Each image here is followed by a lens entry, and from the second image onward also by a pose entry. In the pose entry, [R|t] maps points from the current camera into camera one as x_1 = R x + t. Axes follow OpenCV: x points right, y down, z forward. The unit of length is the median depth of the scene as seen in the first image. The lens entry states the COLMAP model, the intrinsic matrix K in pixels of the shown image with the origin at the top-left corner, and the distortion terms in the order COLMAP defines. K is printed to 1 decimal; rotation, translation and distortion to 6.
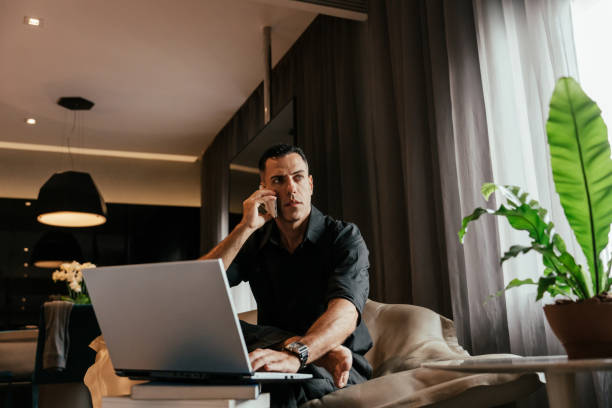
lens RADIAL K [[596.4, 0, 305.6], [0, 596.4, 187.8], [0, 0, 1]] dist [0.001155, 0.000495]
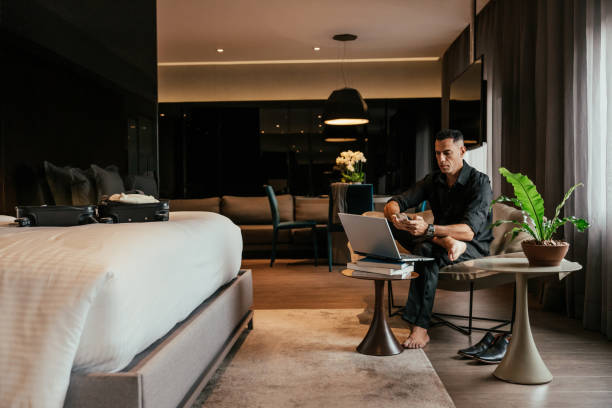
lens RADIAL K [[521.9, 0, 306.0], [0, 521.9, 204.0], [0, 0, 1]] dist [-0.273246, -0.001183]
pose [[0.895742, 0.060174, -0.440483, 0.095629], [0.064583, 0.962674, 0.262844, -0.099710], [0.439858, -0.263888, 0.858422, -0.195545]]
